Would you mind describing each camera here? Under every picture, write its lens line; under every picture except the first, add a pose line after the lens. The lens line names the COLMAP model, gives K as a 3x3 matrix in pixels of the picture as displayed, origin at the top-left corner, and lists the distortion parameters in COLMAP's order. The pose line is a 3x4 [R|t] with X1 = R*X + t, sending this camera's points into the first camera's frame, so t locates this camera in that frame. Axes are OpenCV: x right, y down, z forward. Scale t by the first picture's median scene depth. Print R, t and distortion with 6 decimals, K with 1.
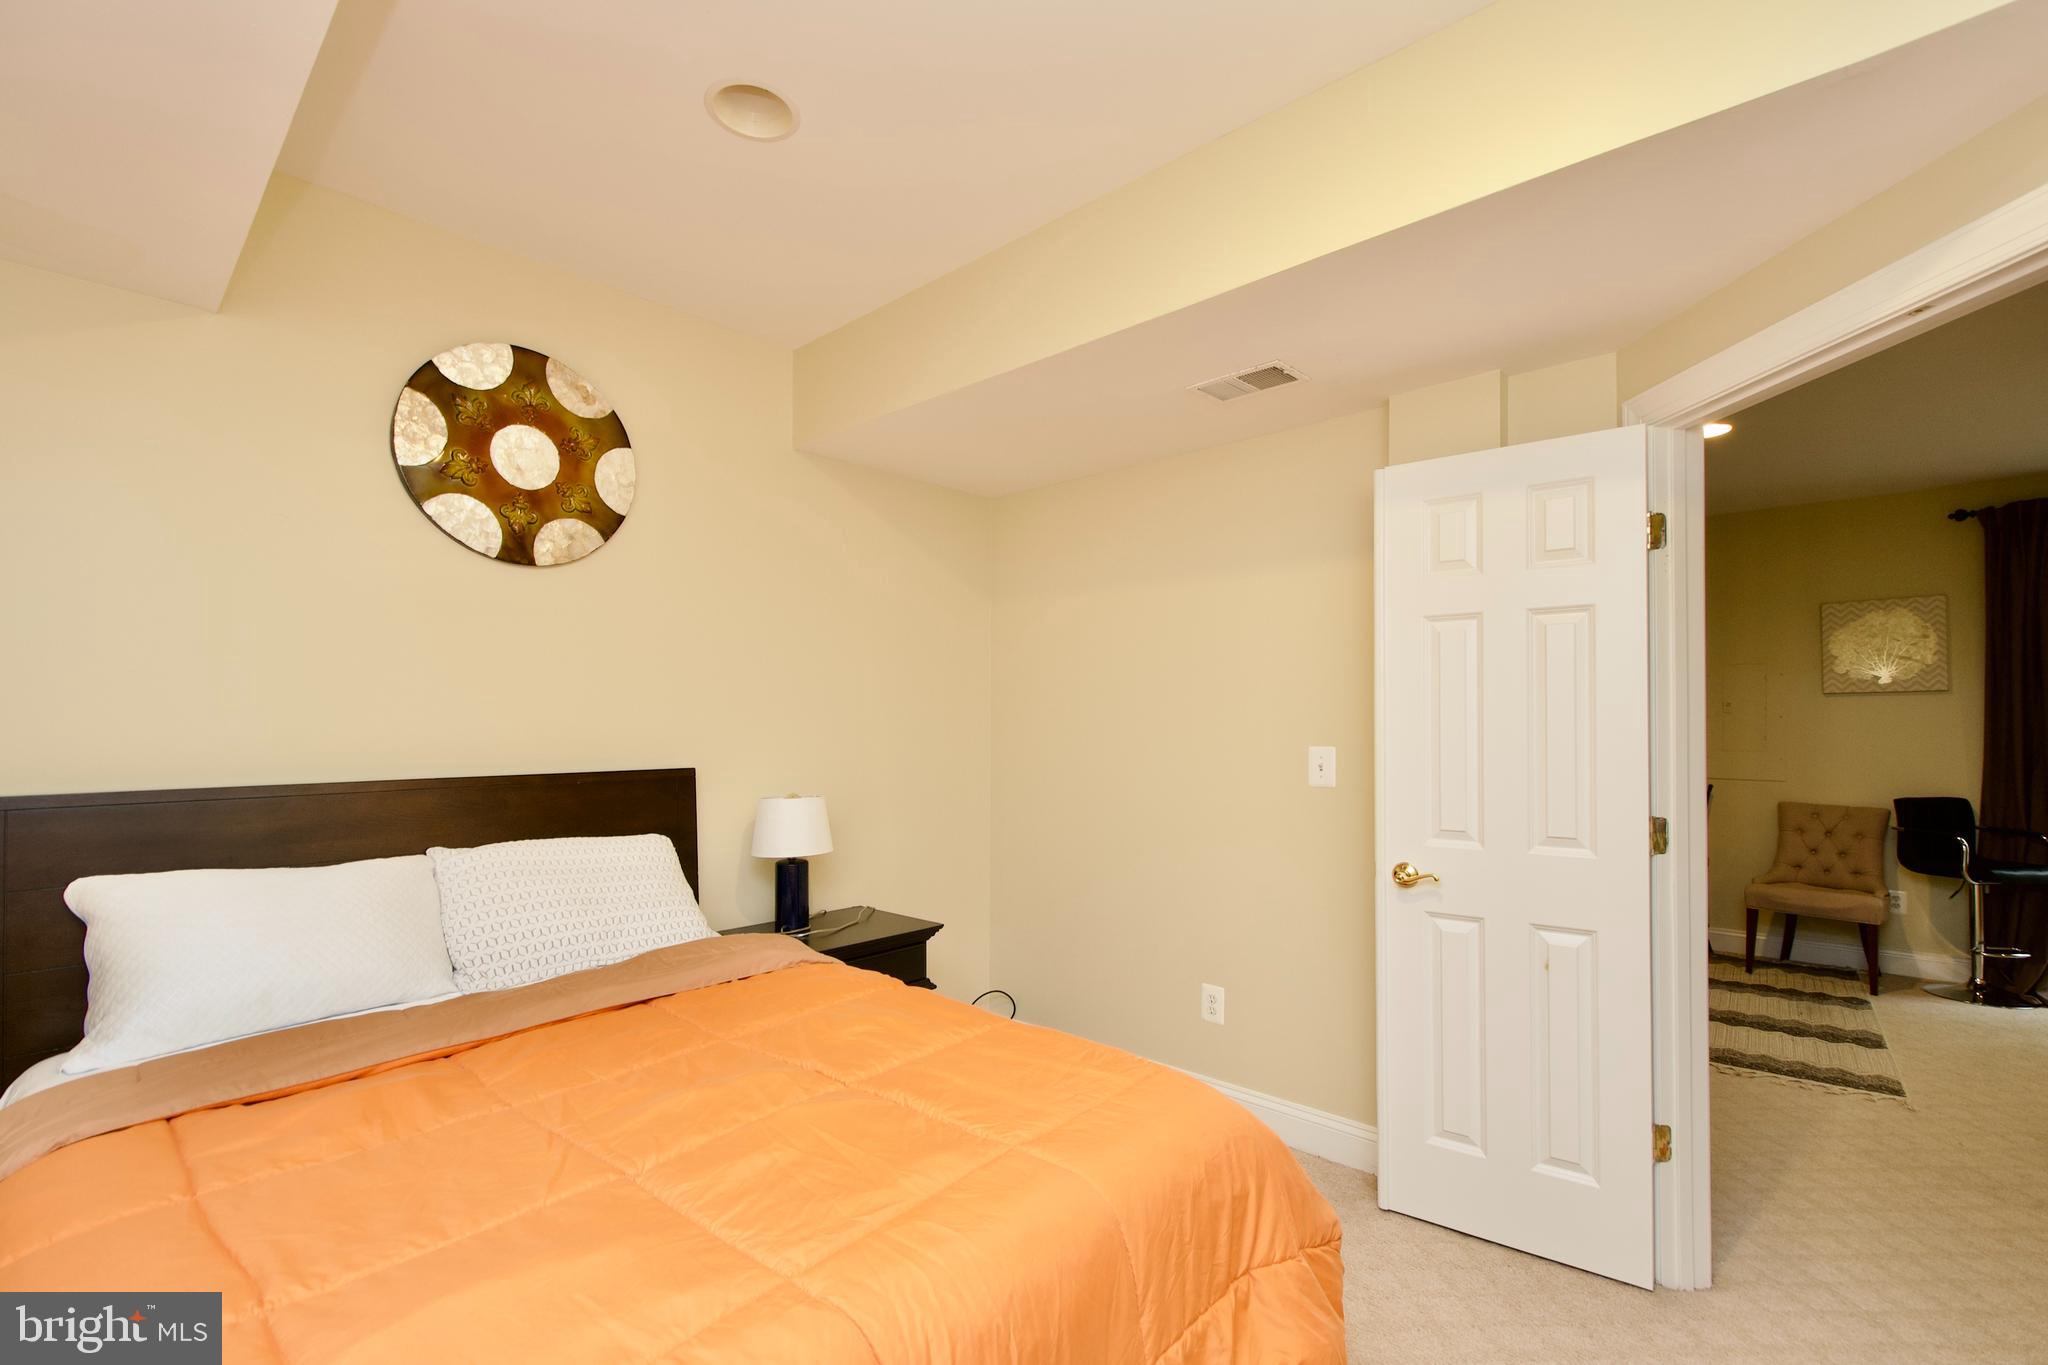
lens RADIAL K [[898.4, 0, 1048.6], [0, 898.4, 717.3], [0, 0, 1]] dist [-0.001372, -0.000201]
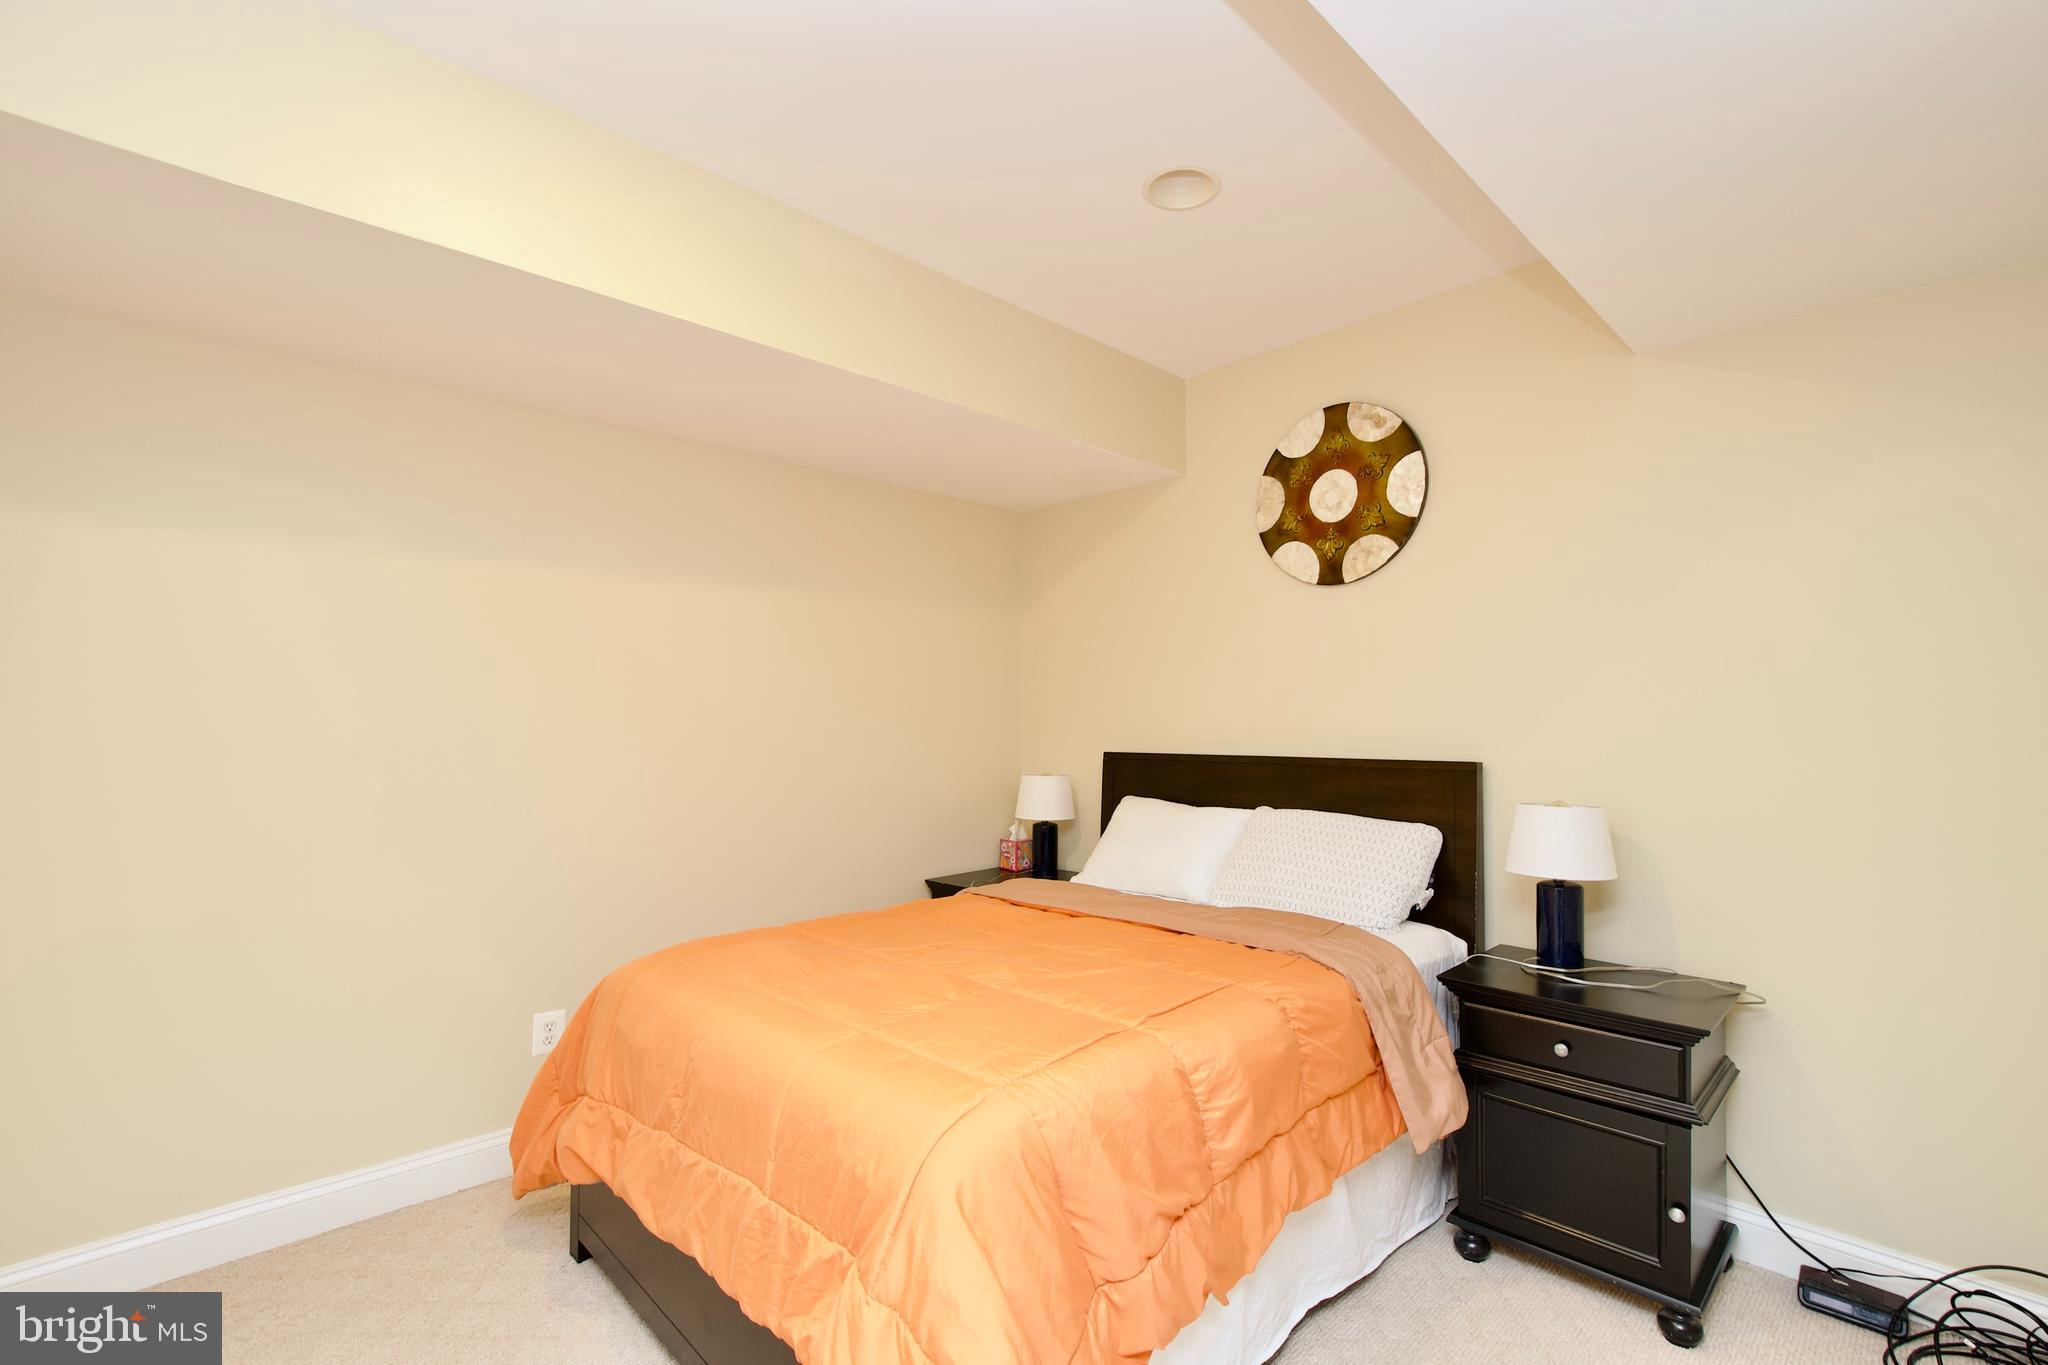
lens RADIAL K [[898.4, 0, 1048.6], [0, 898.4, 717.3], [0, 0, 1]] dist [-0.001372, -0.000201]
pose [[-0.052276, 0.004894, -0.998621, 0.644191], [0.014122, 0.999892, 0.004161, -0.001817], [0.998533, -0.013885, -0.052339, 0.671282]]
